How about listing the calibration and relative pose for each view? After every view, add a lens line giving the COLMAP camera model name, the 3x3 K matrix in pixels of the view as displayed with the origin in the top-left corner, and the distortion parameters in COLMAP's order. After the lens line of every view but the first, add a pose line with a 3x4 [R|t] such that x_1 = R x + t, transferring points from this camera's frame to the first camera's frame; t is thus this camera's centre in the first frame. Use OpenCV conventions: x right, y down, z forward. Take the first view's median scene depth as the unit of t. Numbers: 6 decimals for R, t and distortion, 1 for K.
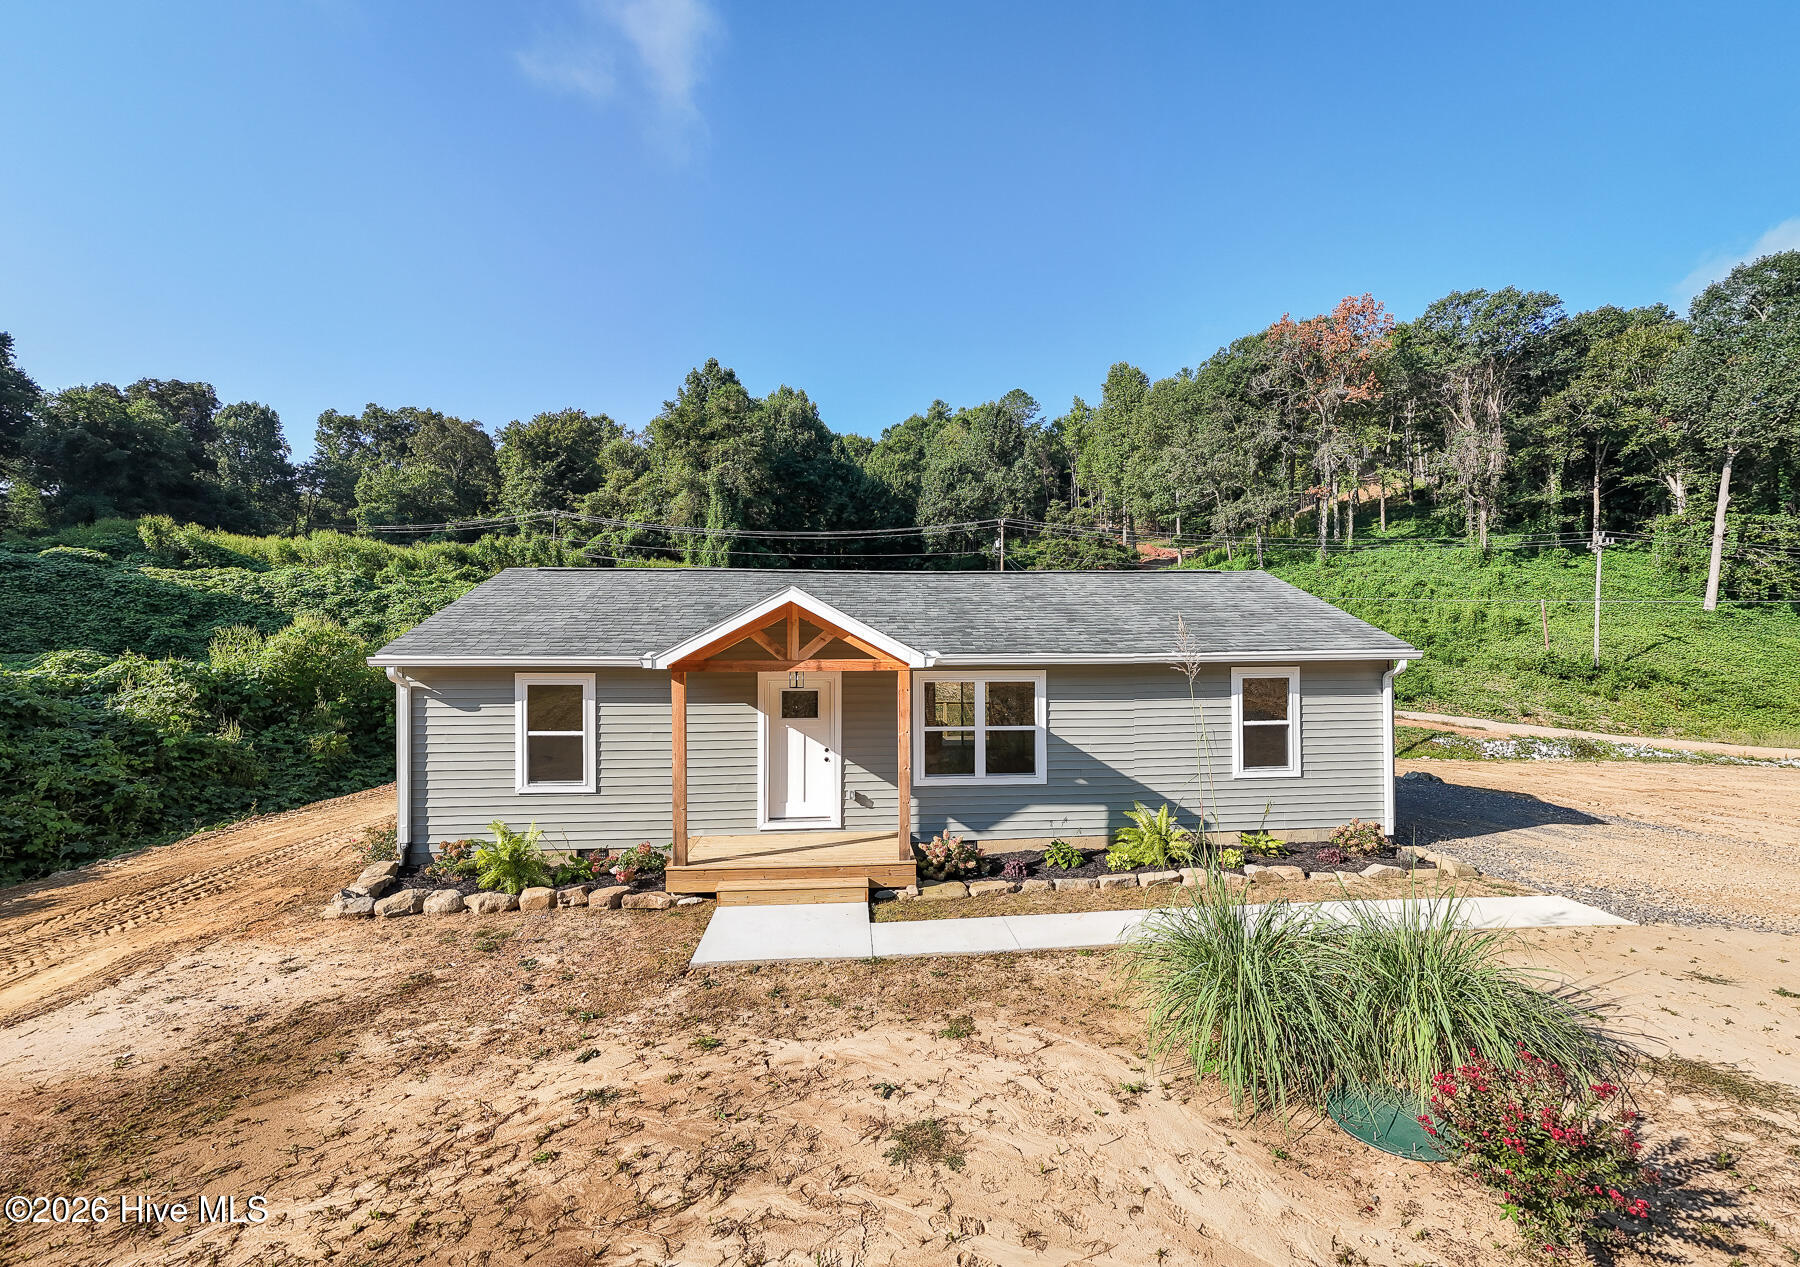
lens RADIAL K [[703.0, 0, 897.1], [0, 703.0, 649.8], [0, 0, 1]] dist [0.003919, 0.000531]
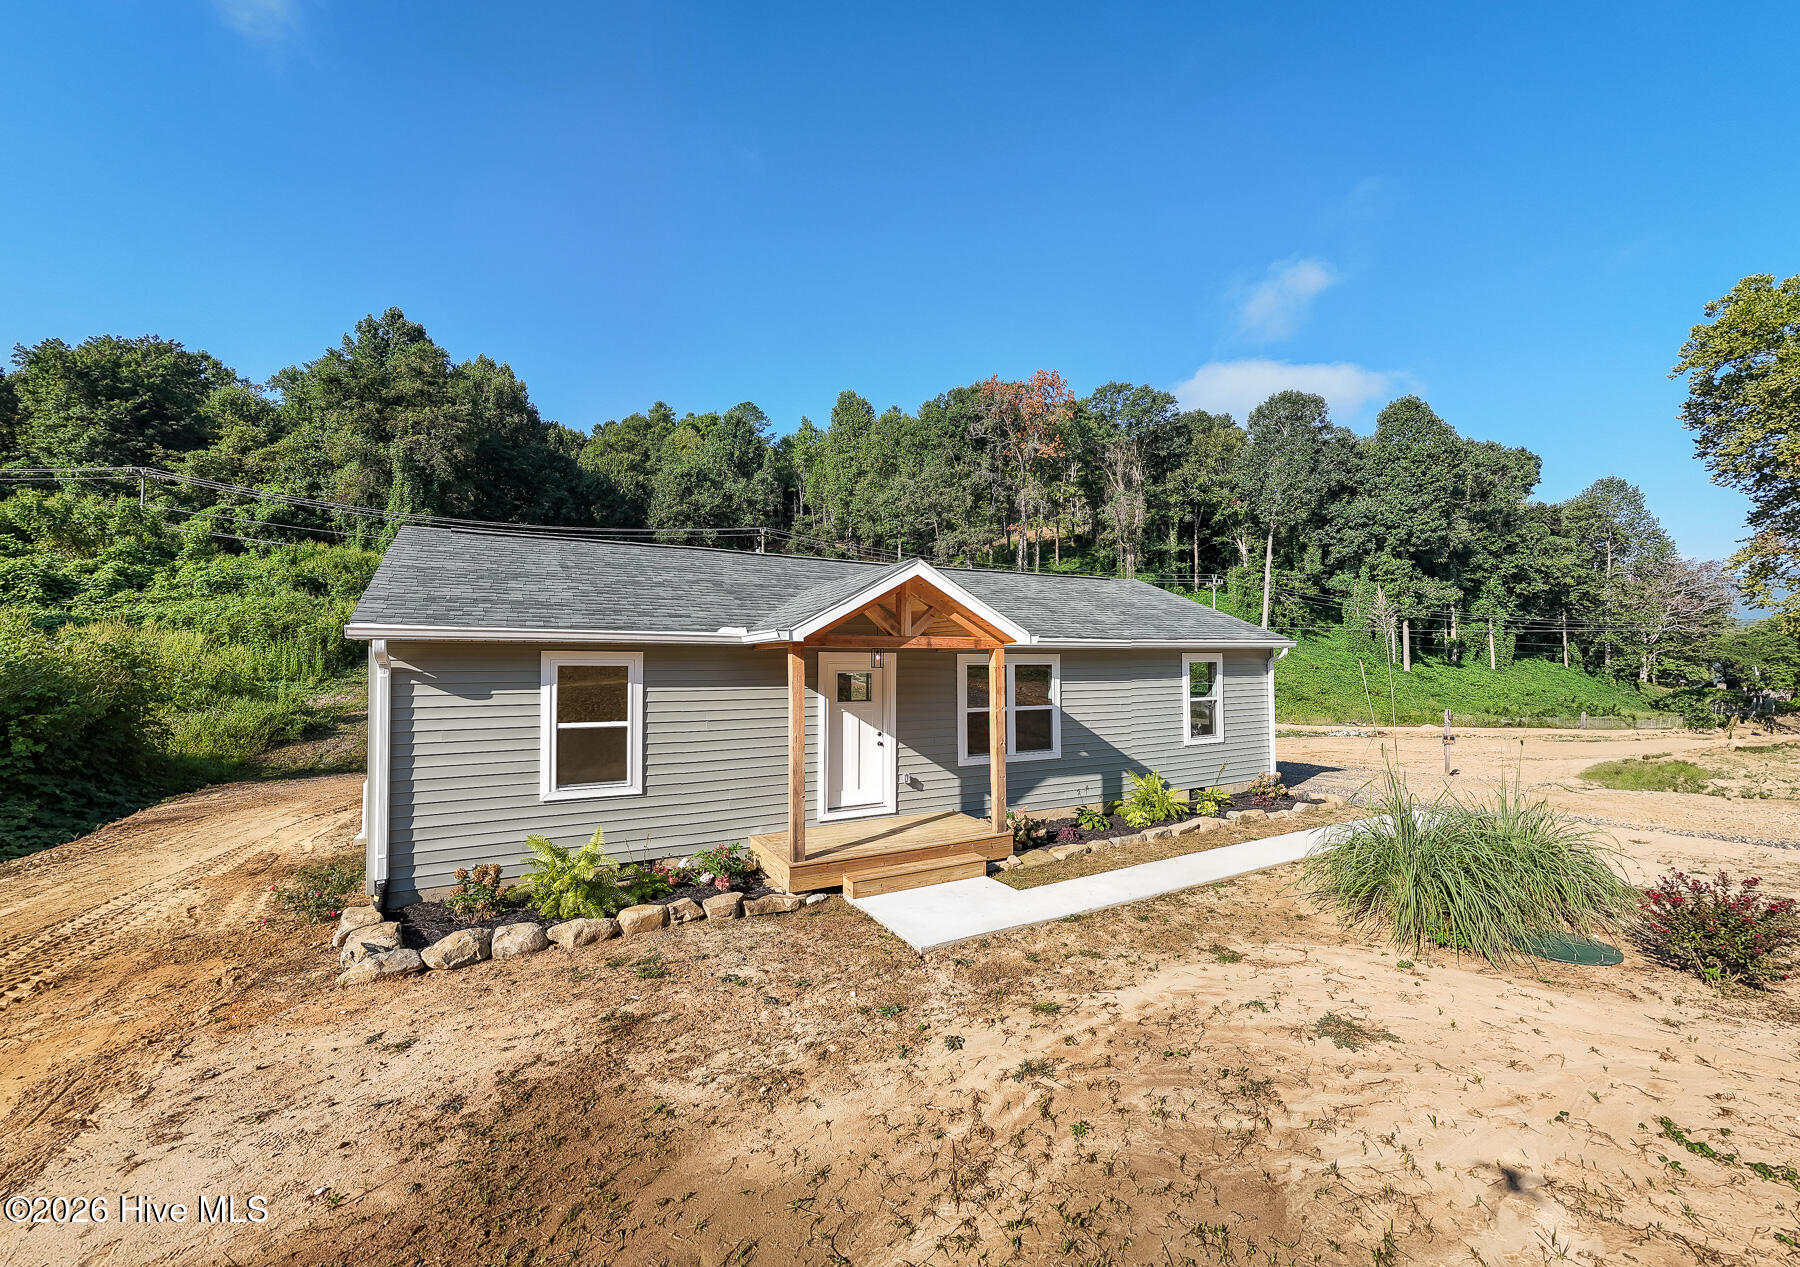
lens RADIAL K [[703.2, 0, 901.3], [0, 703.2, 643.1], [0, 0, 1]] dist [0.005209, 0.000337]
pose [[0.914025, 0.014192, 0.405410, -0.452043], [-0.001560, 0.999503, -0.031472, 0.045820], [-0.405656, 0.028134, 0.913593, 0.095153]]
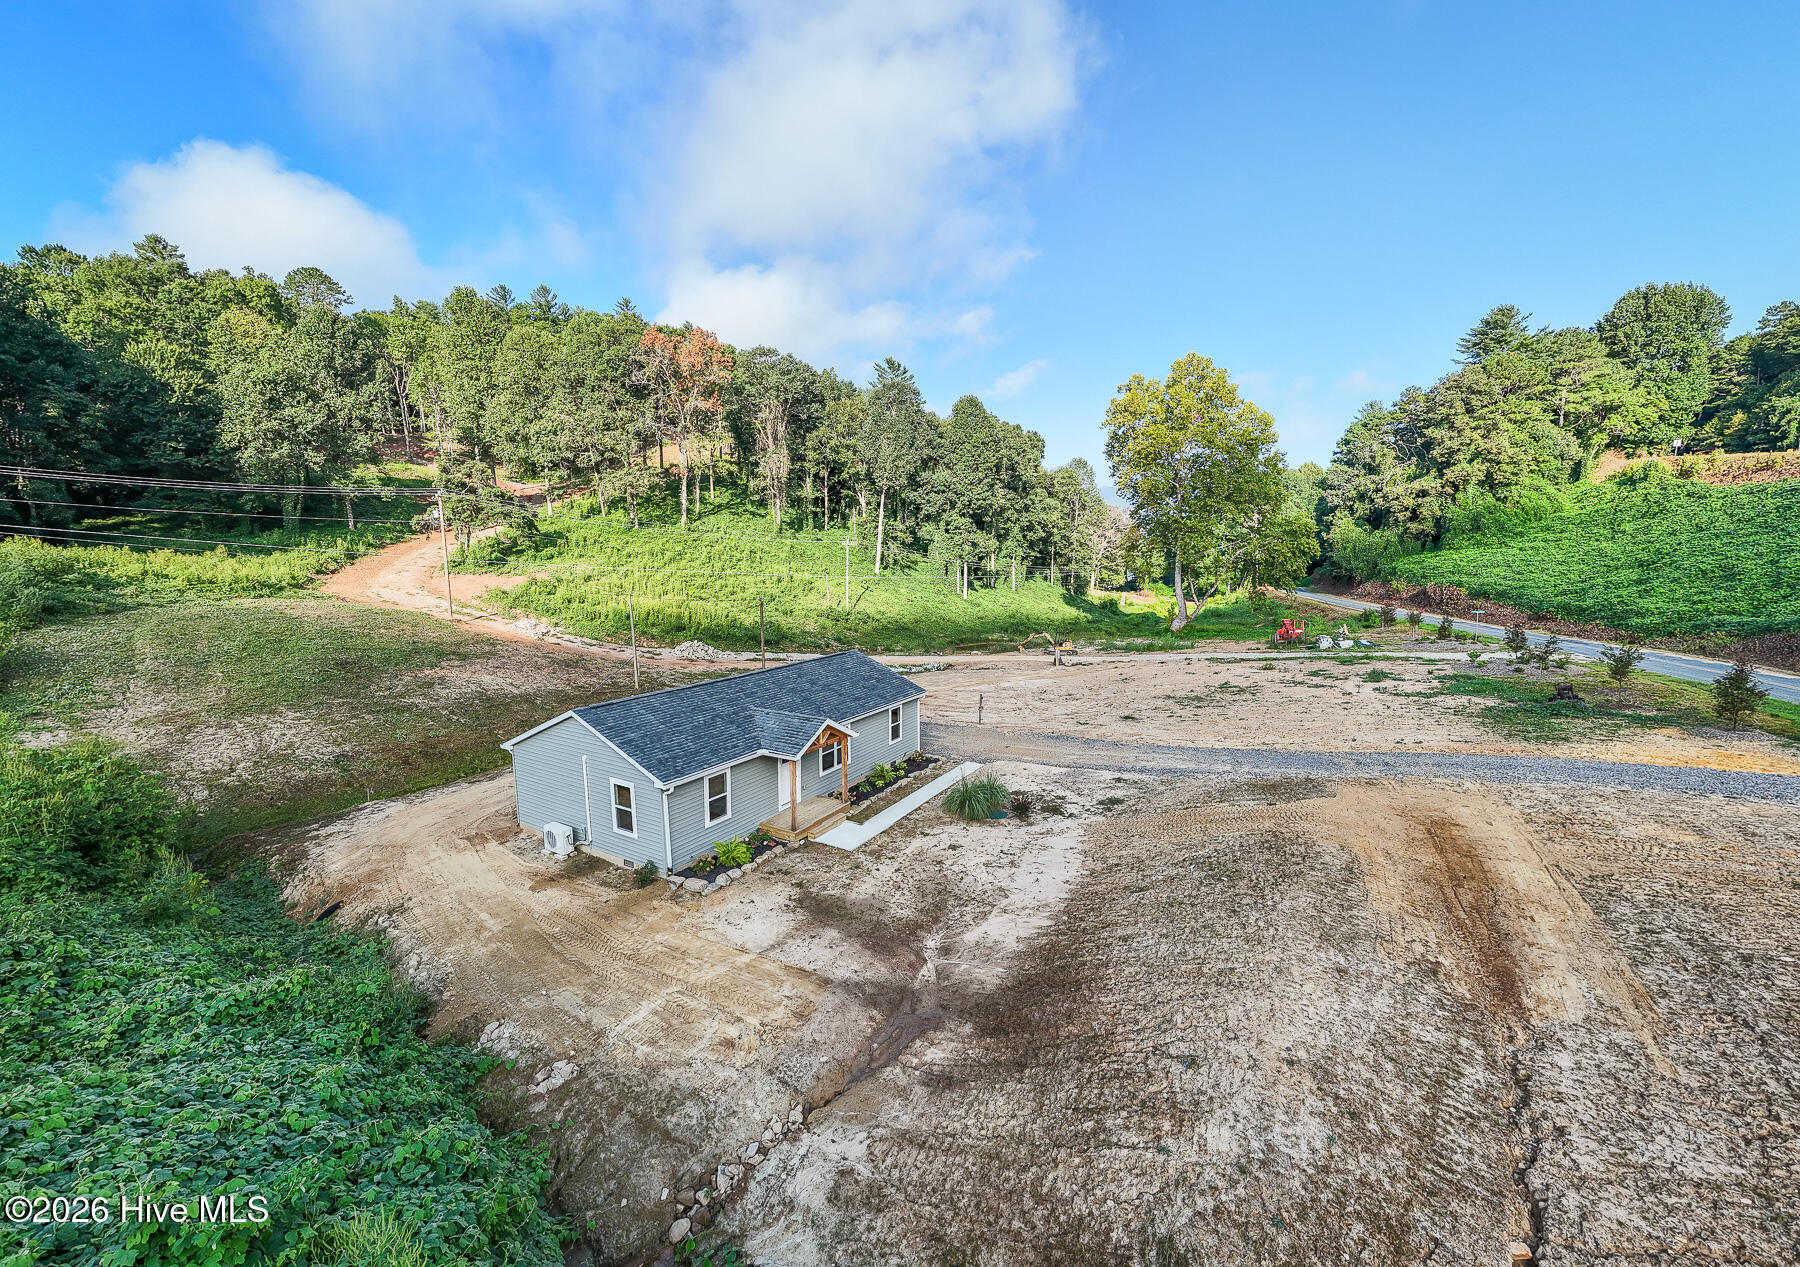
lens RADIAL K [[684.2, 0, 904.5], [0, 684.2, 645.4], [0, 0, 1]] dist [-0.006267, -0.000026]
pose [[0.580153, -0.098284, 0.808556, -1.666000], [-0.003550, 0.992379, 0.123176, -0.559373], [-0.814500, -0.074331, 0.575383, -0.598623]]
